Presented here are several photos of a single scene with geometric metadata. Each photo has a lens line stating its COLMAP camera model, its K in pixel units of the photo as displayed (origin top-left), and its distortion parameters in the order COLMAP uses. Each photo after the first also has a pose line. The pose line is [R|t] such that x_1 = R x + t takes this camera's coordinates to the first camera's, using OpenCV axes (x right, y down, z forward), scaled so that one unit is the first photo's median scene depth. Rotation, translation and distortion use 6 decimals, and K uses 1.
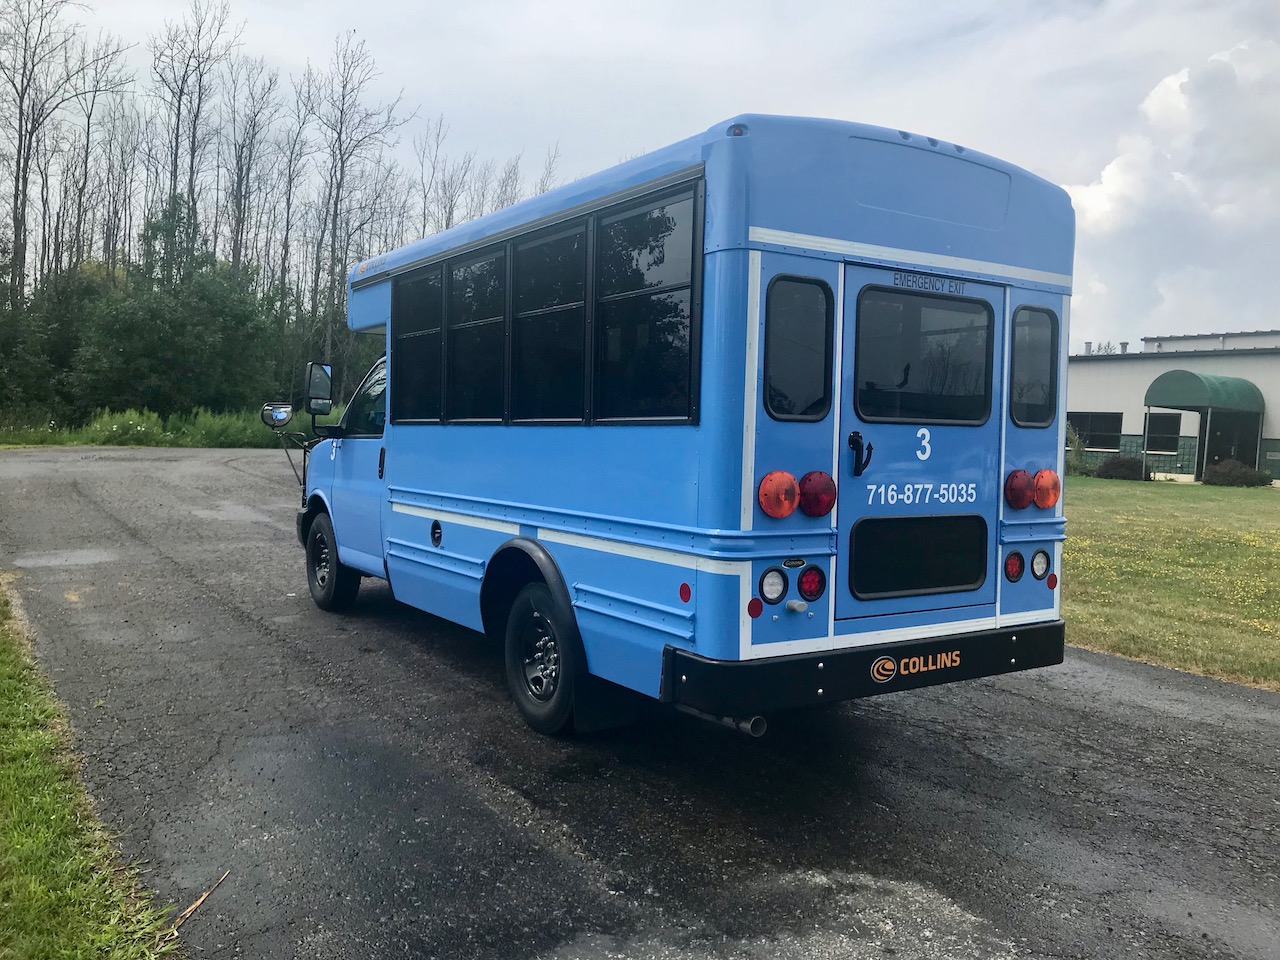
lens RADIAL K [[1056.3, 0, 628.9], [0, 1056.3, 475.1], [0, 0, 1]] dist [0.050352, -0.064430]
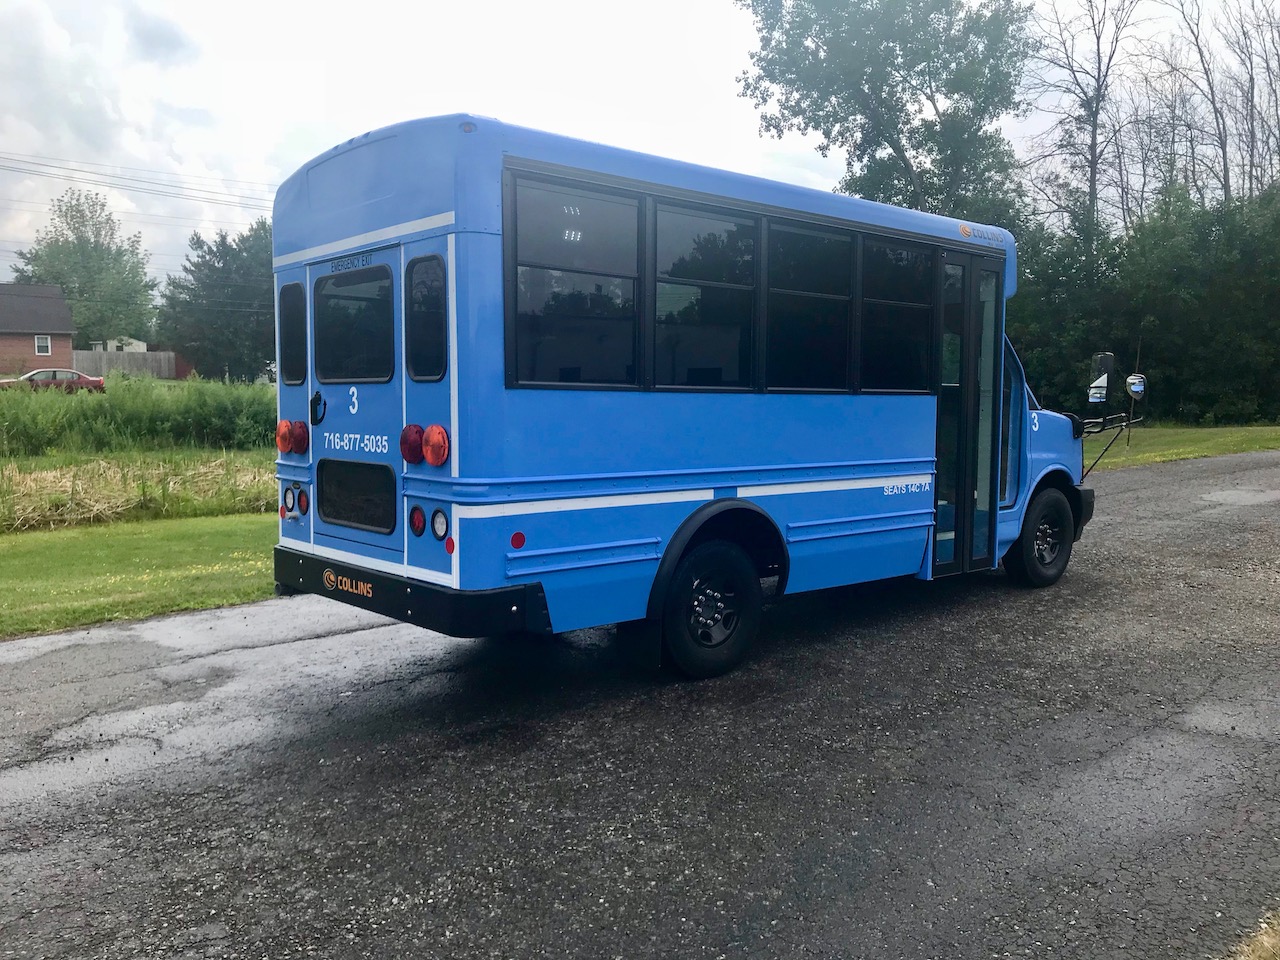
lens RADIAL K [[1056.3, 0, 644.9], [0, 1056.3, 477.9], [0, 0, 1]] dist [0.050352, -0.064430]
pose [[0.145317, 0.051174, -0.988061, 1.494363], [-0.037036, 0.998243, 0.046254, -0.009620], [0.988692, 0.029873, 0.146957, 1.149454]]
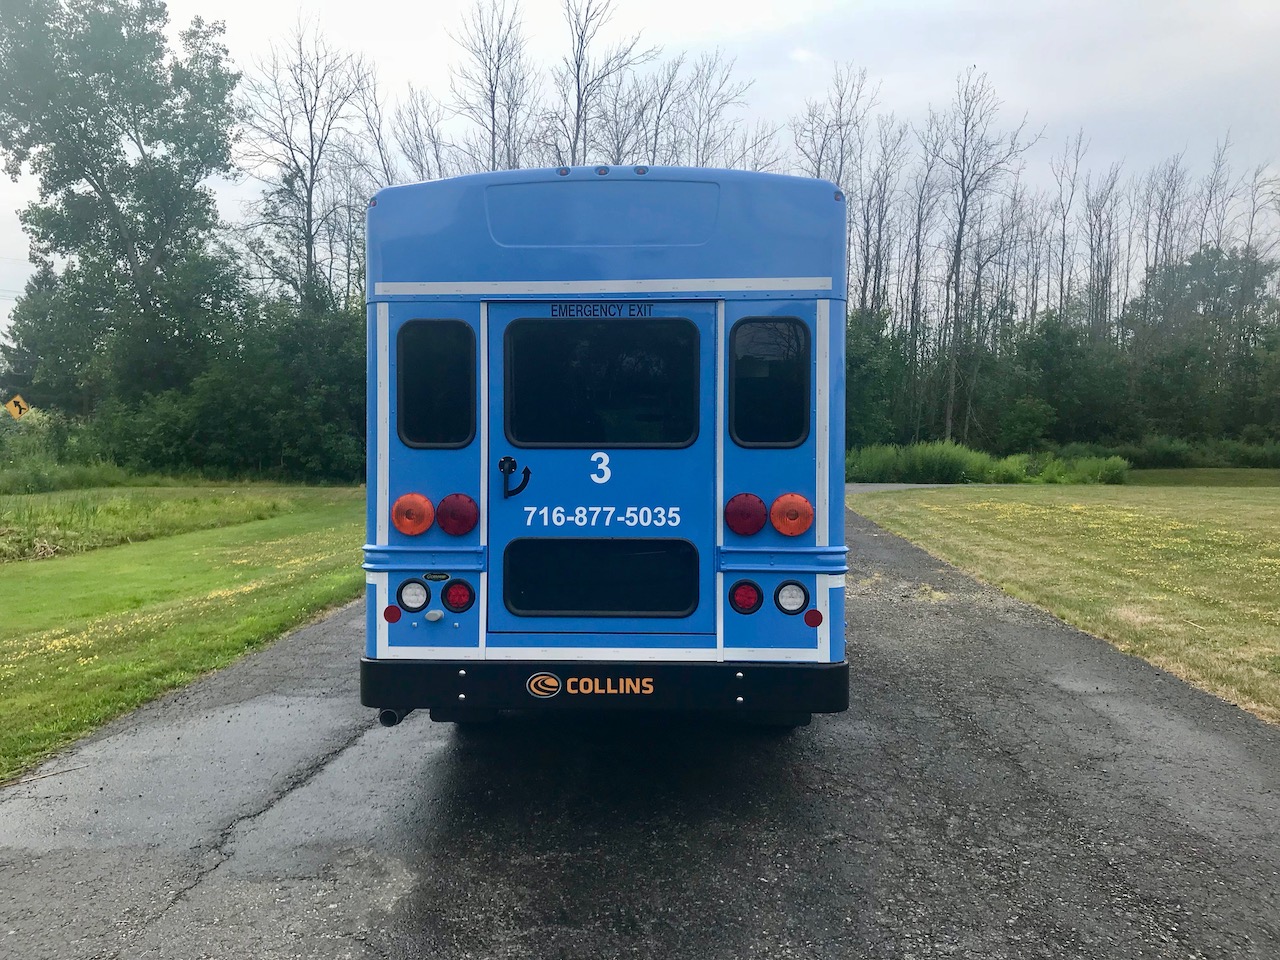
lens RADIAL K [[1056.3, 0, 639.8], [0, 1056.3, 470.6], [0, 0, 1]] dist [0.050352, -0.064430]
pose [[0.808164, -0.015664, -0.588749, 0.903275], [-0.006441, 0.999351, -0.035429, 0.009234], [0.588922, 0.032425, 0.807539, 0.206146]]
